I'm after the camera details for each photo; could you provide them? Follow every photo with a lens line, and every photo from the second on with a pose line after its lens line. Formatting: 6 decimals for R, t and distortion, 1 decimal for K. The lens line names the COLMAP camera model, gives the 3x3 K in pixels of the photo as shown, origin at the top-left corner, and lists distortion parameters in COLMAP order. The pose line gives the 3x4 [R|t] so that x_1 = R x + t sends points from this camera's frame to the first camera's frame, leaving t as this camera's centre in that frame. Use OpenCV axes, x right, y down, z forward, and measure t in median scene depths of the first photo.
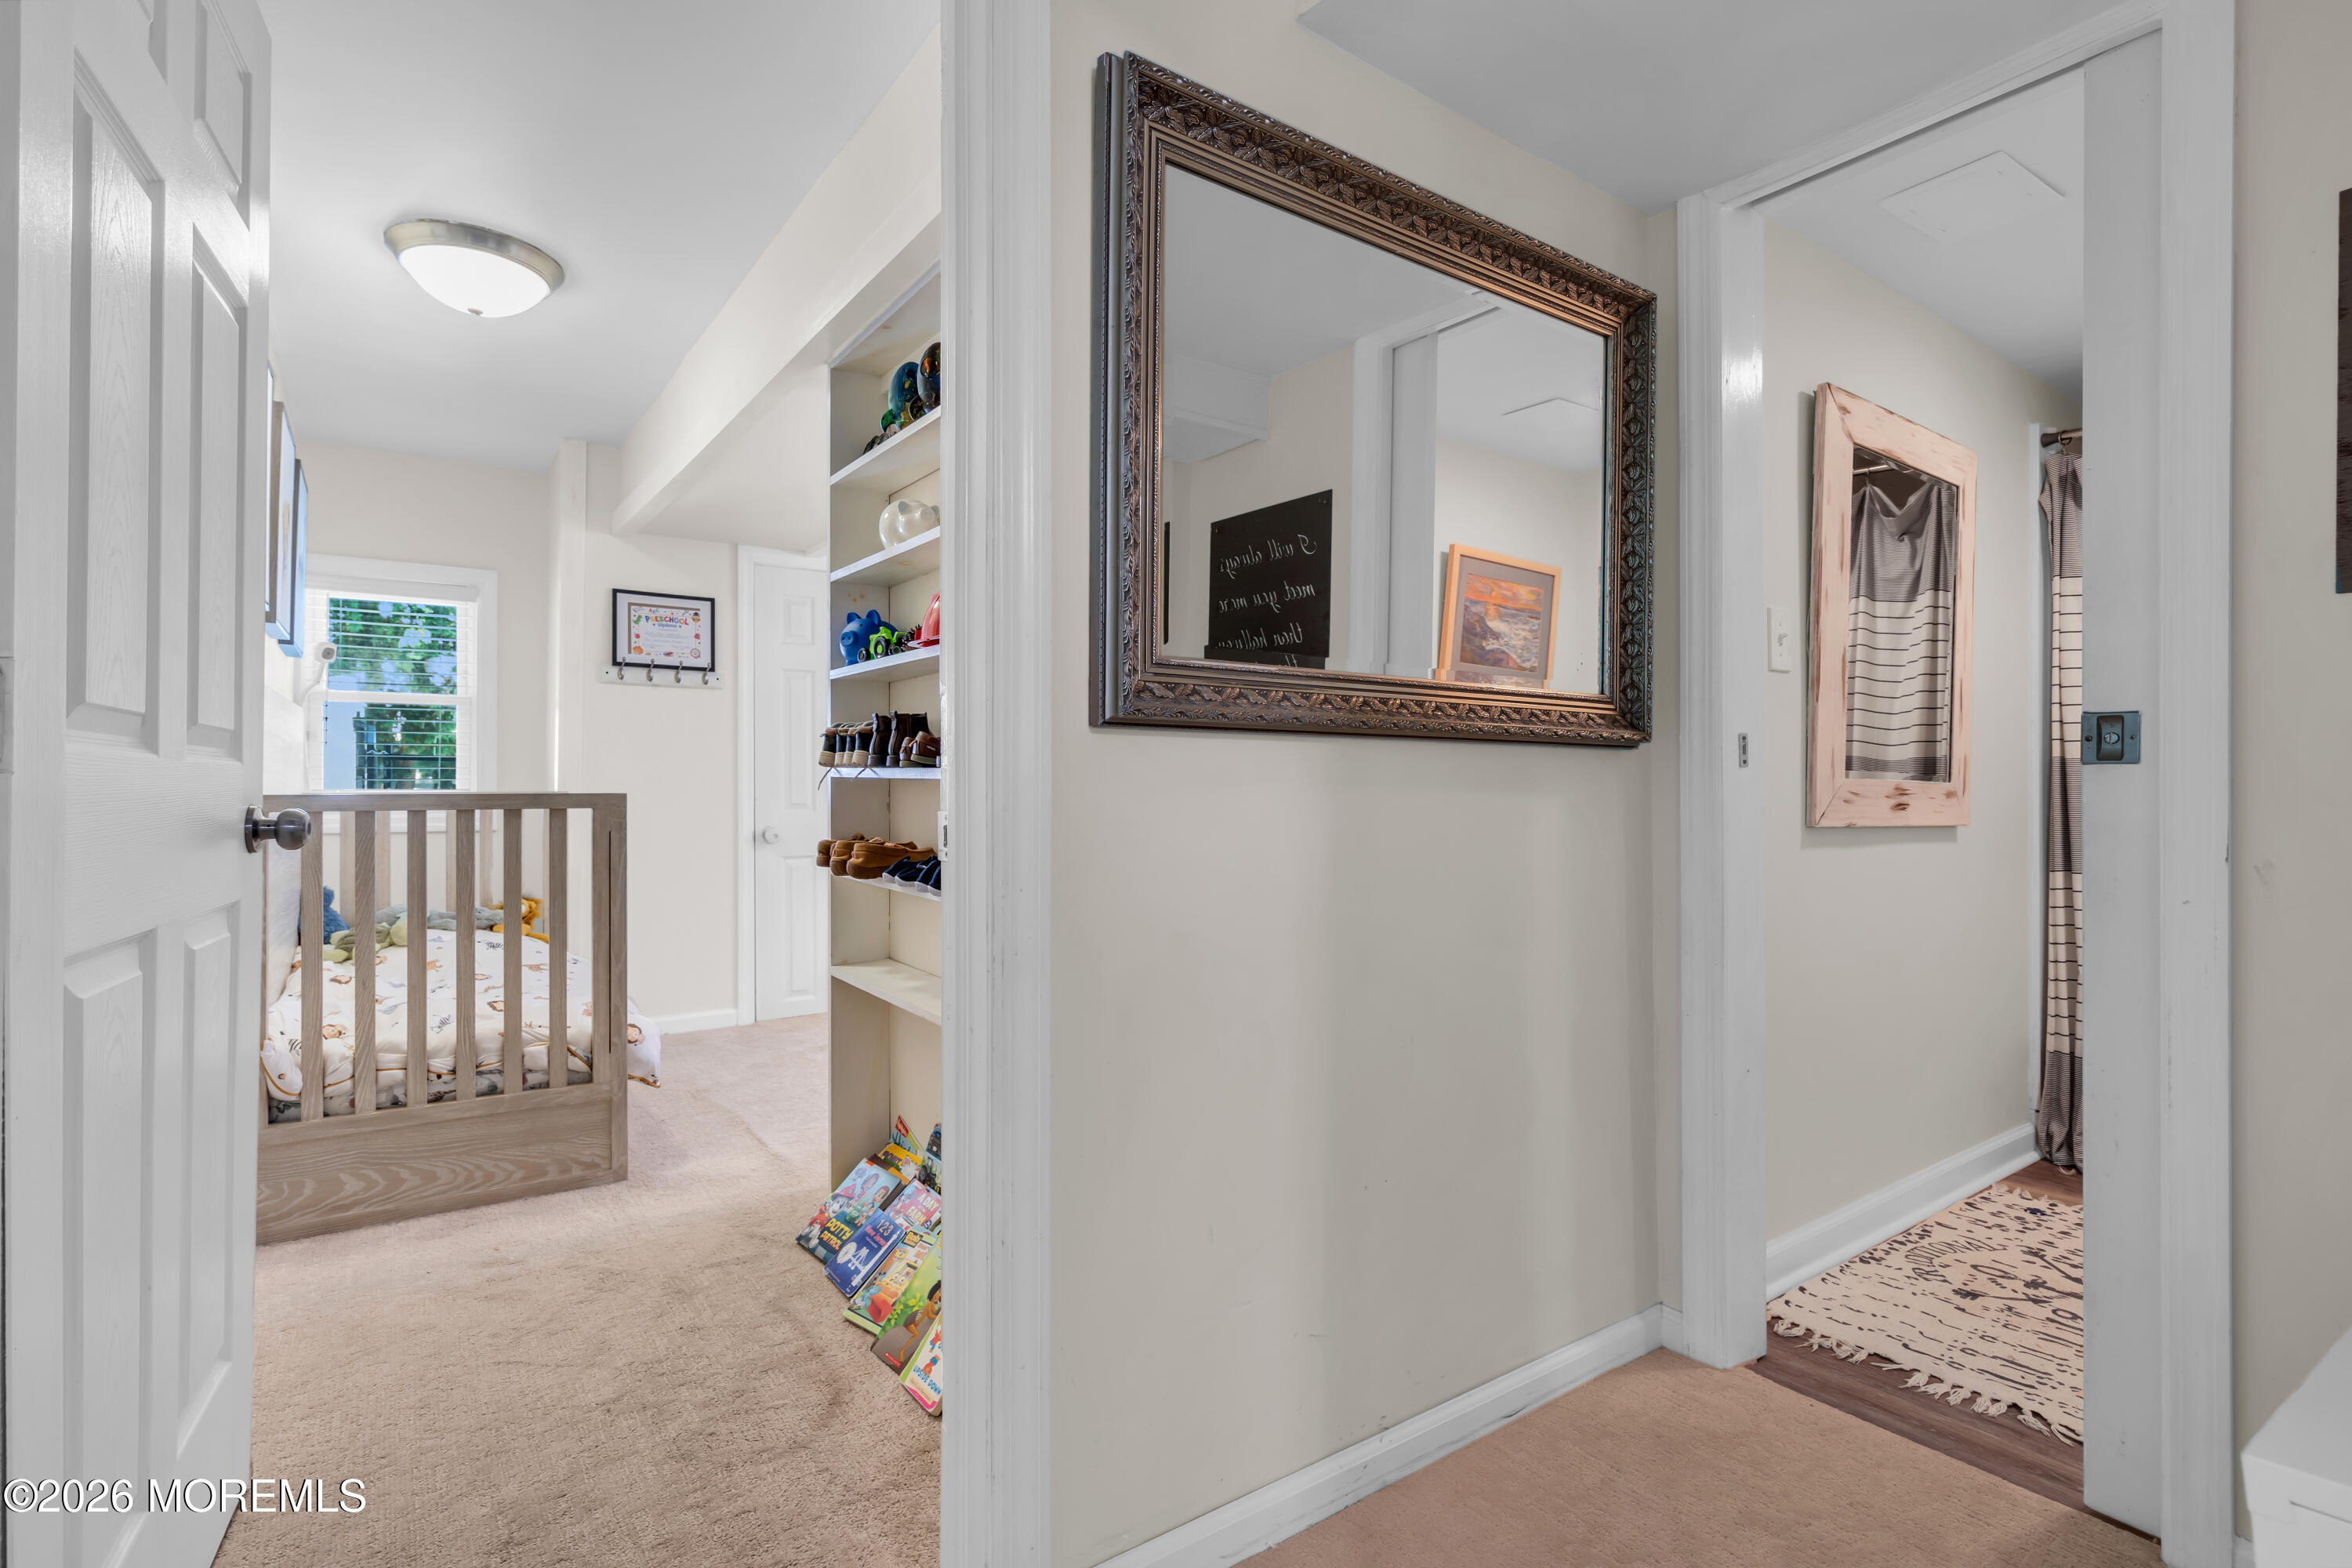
lens RADIAL K [[1099.8, 0, 1172.0], [0, 1099.8, 776.9], [0, 0, 1]] dist [0.000941, 0.001100]
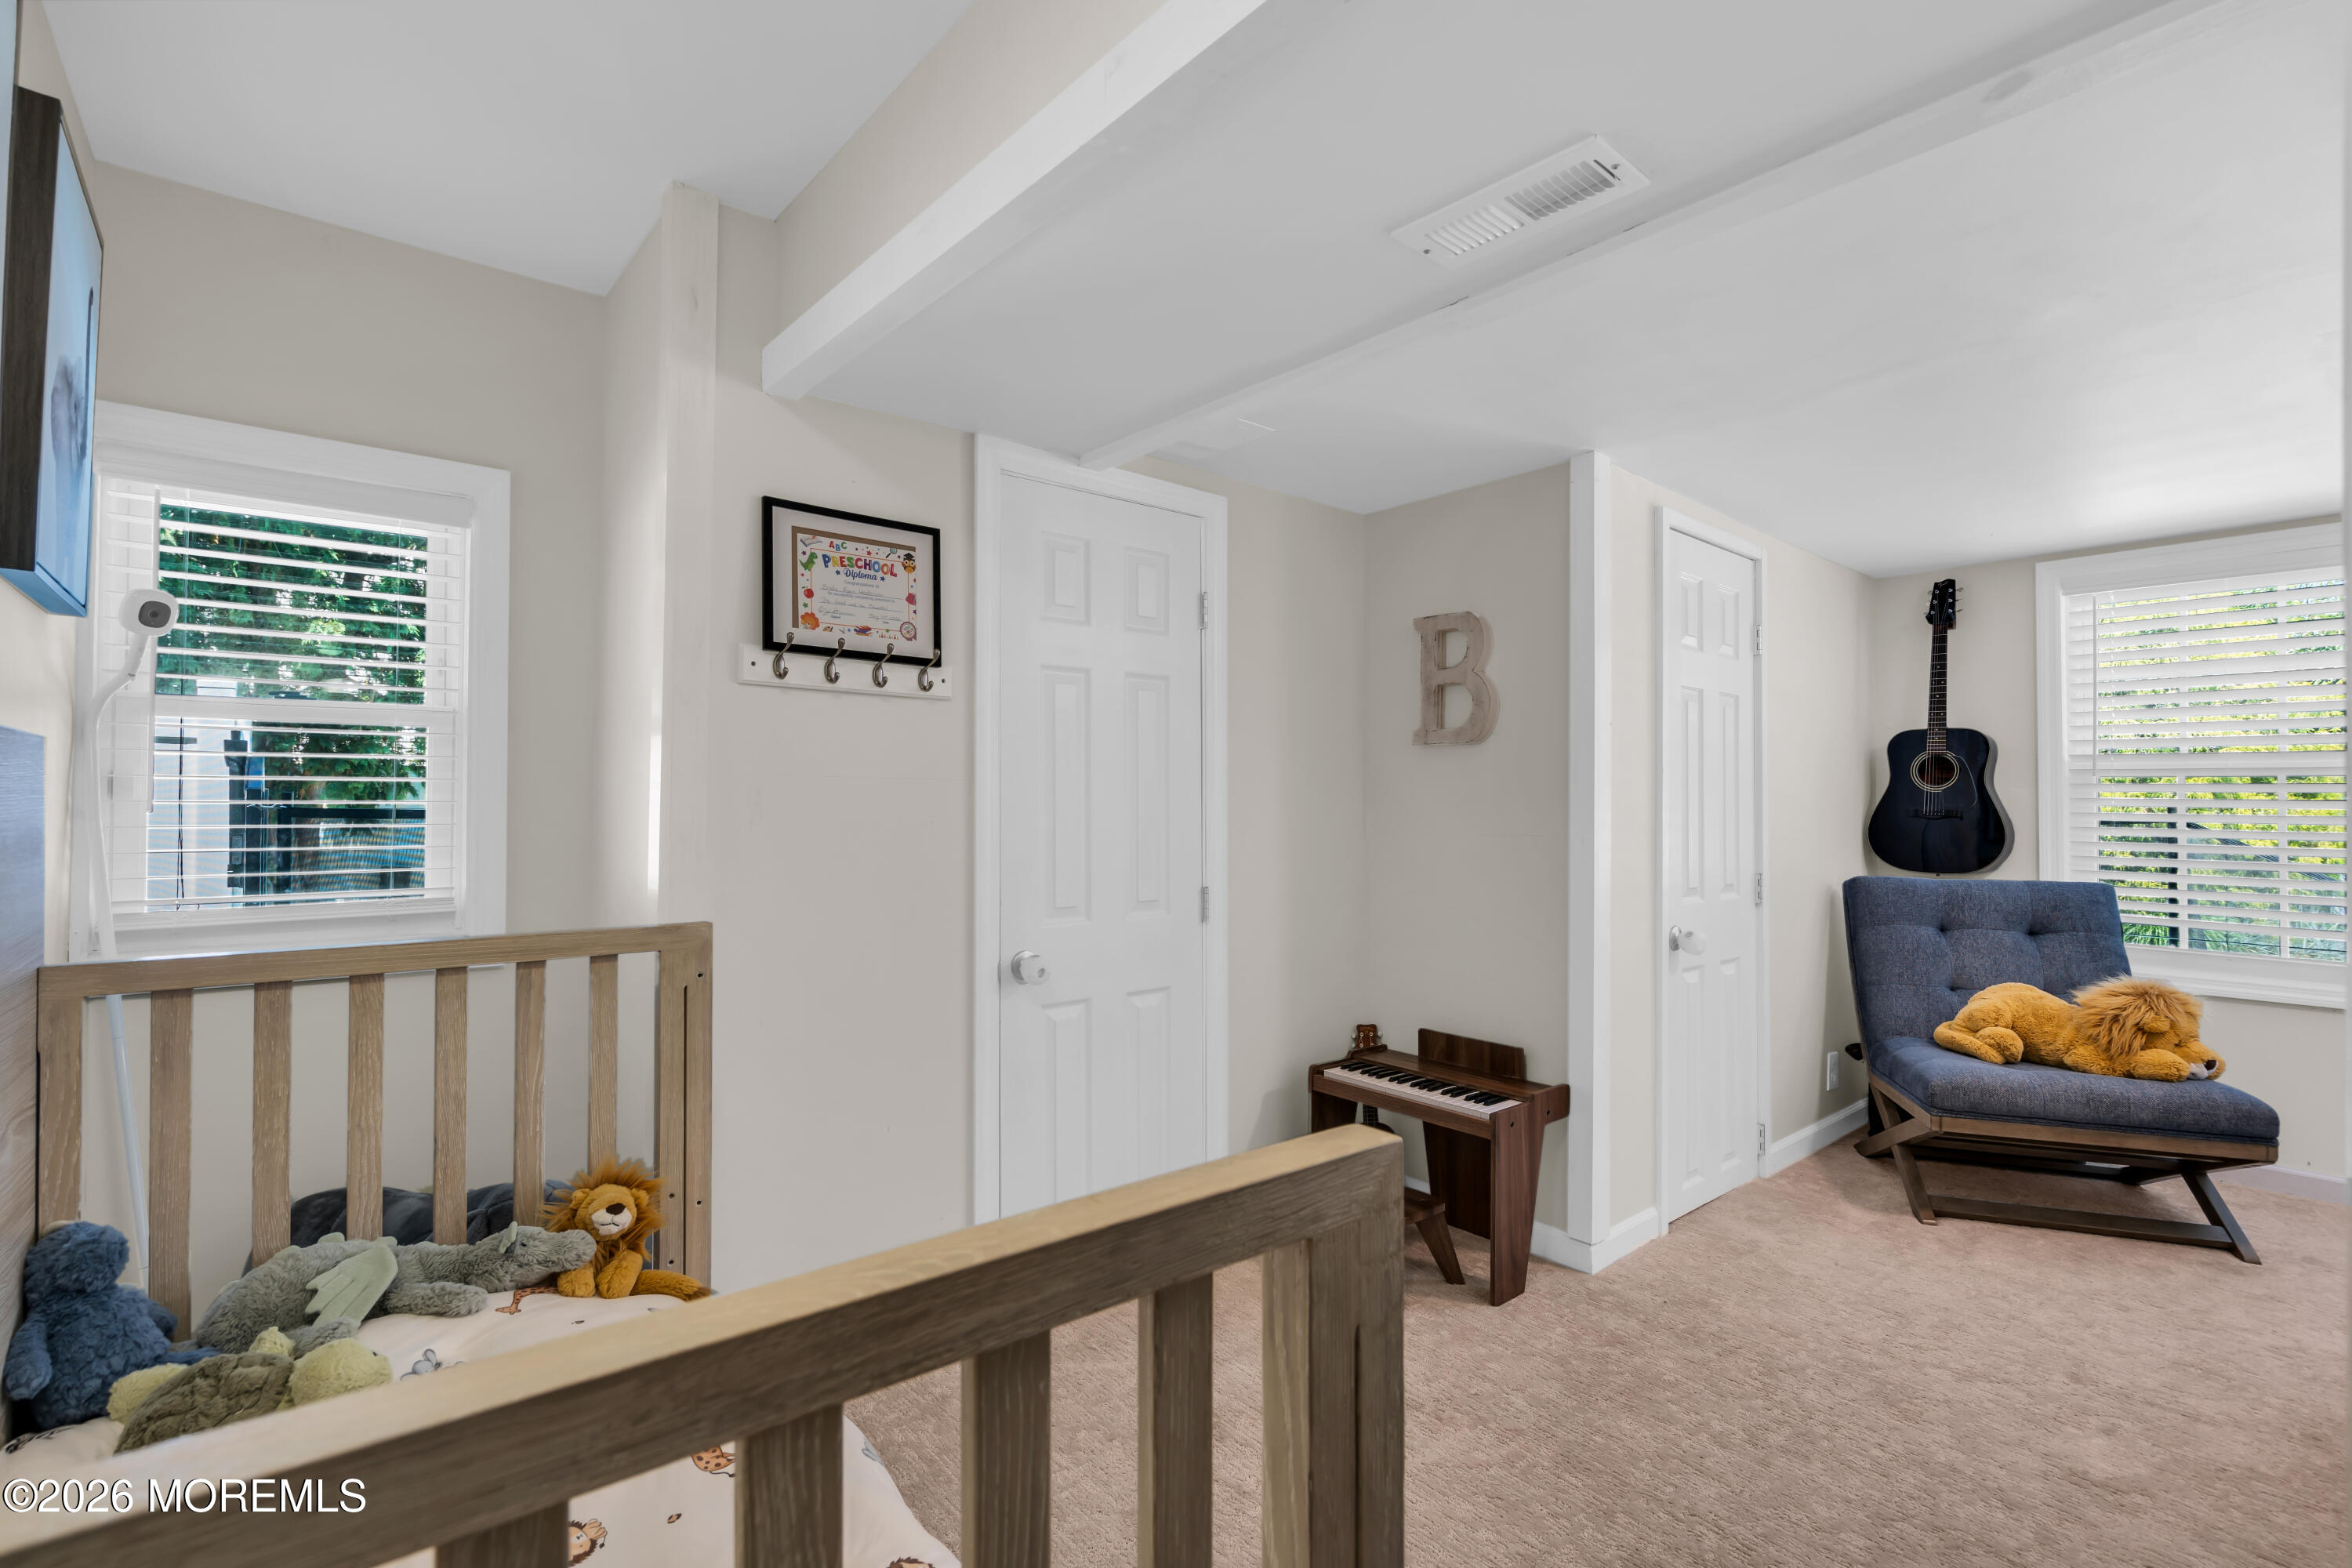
lens RADIAL K [[1055.0, 0, 1176.0], [0, 1055.0, 784.0], [0, 0, 1]] dist [-0.002717, -0.000659]
pose [[0.996622, 0.005428, 0.081950, -0.349134], [-0.004580, 0.999934, -0.010524, -0.034818], [-0.082002, 0.010114, 0.996581, 0.491342]]
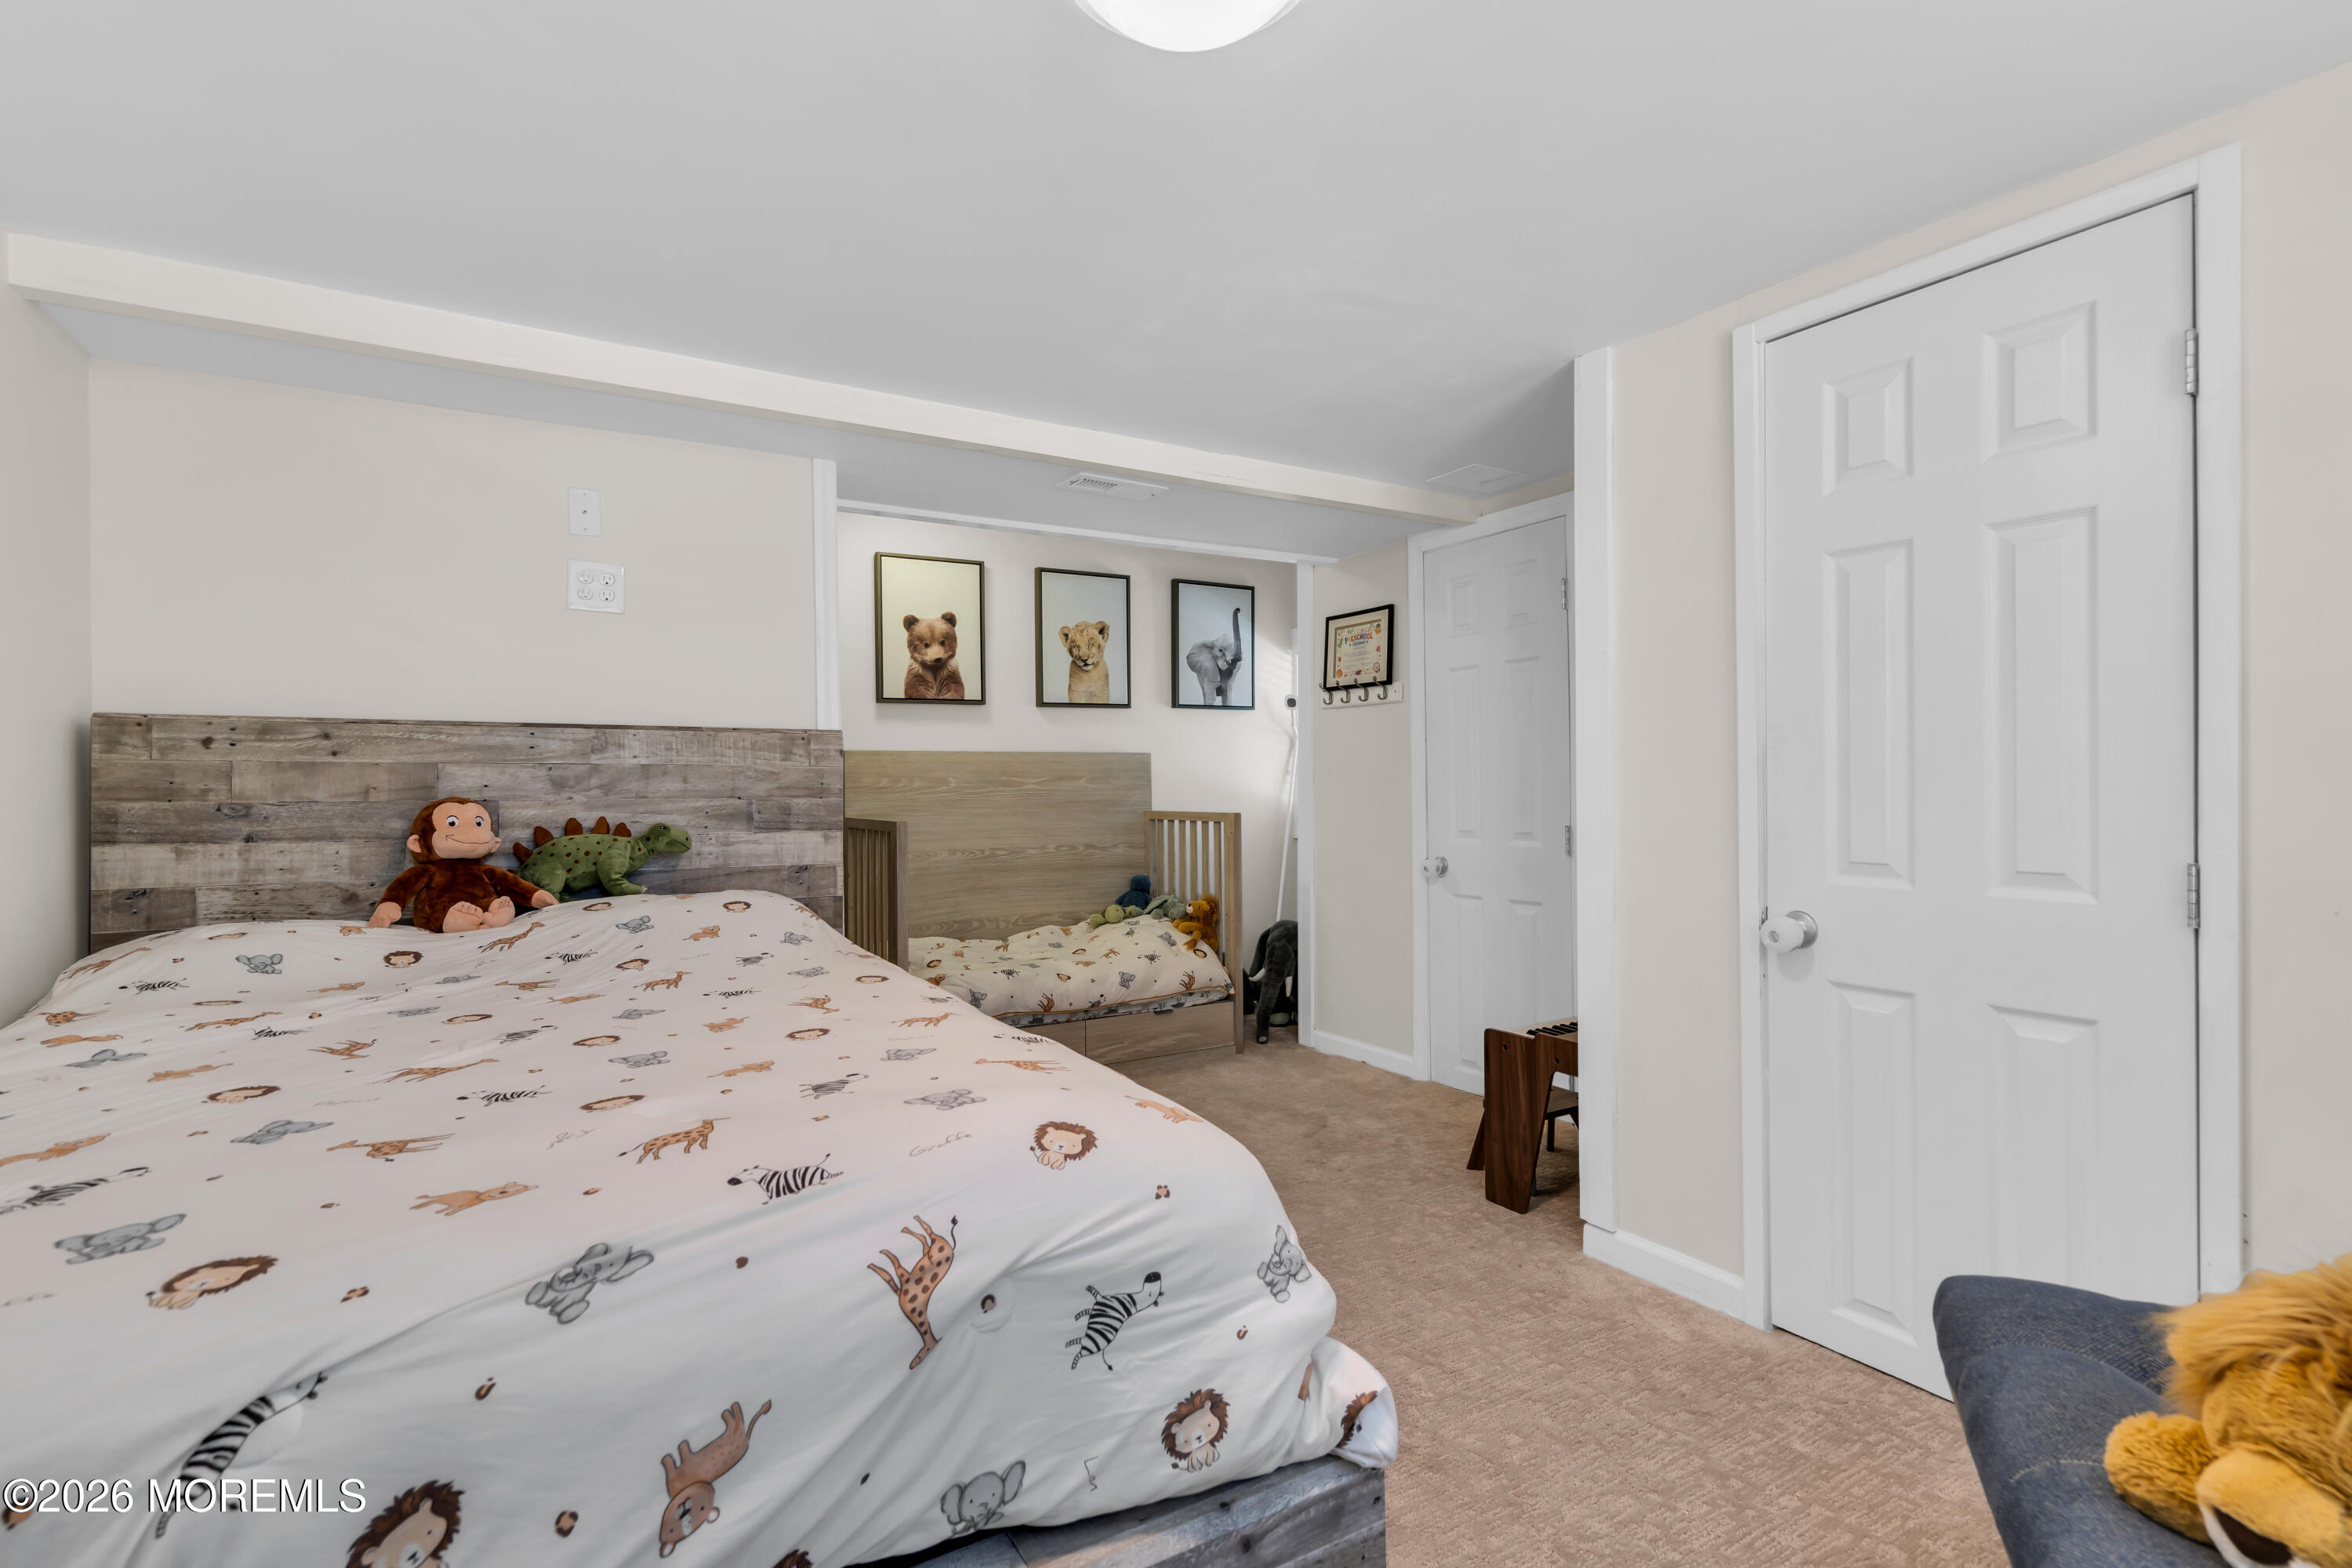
lens RADIAL K [[1099.8, 0, 1172.0], [0, 1099.8, 776.9], [0, 0, 1]] dist [0.000941, 0.001100]
pose [[-0.067536, -0.008728, -0.997679, 0.520399], [0.014954, 0.999841, -0.009759, -0.012166], [0.997605, -0.015578, -0.067395, 0.893770]]
